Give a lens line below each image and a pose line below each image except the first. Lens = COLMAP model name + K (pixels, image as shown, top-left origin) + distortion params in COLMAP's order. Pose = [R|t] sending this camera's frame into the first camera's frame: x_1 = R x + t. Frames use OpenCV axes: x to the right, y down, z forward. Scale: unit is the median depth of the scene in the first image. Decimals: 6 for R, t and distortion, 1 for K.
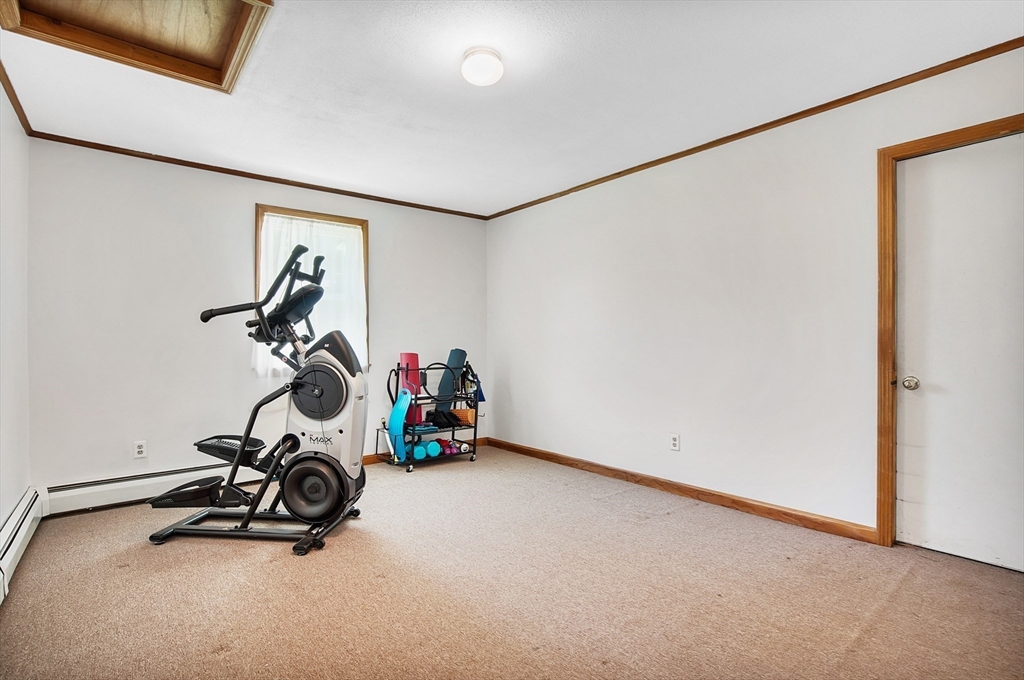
lens RADIAL K [[474.0, 0, 502.6], [0, 474.0, 348.8], [0, 0, 1]] dist [-0.062964, 0.021512]
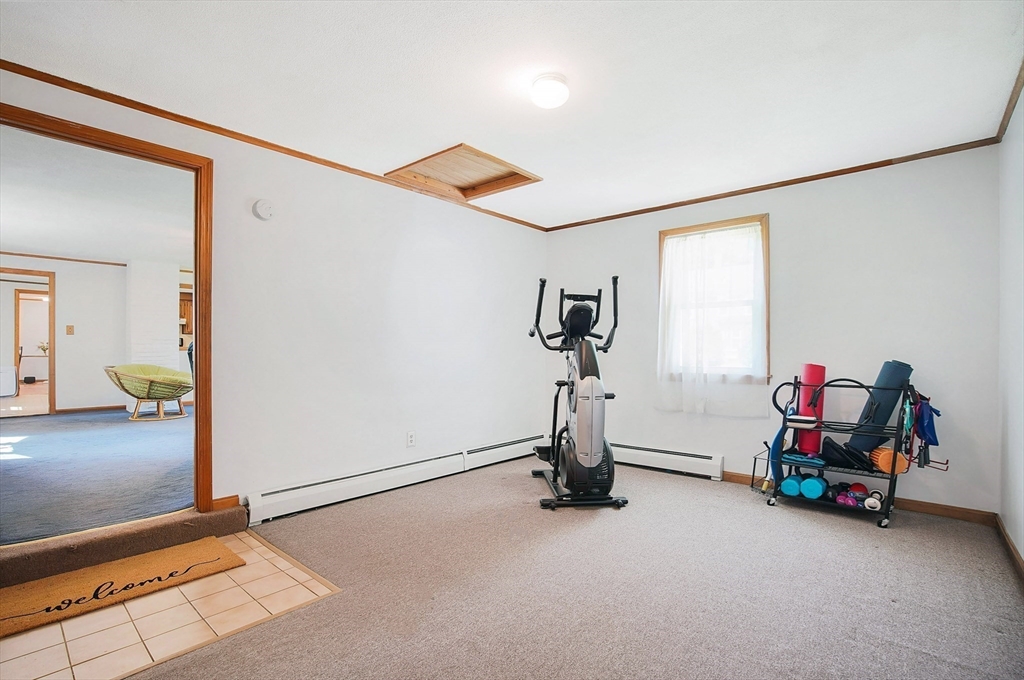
lens RADIAL K [[474.0, 0, 502.6], [0, 474.0, 348.8], [0, 0, 1]] dist [-0.062964, 0.021512]
pose [[0.171147, -0.002323, -0.985243, 0.507238], [-0.018300, 0.999817, -0.005537, -0.002856], [0.985076, 0.018978, 0.171073, 0.369965]]
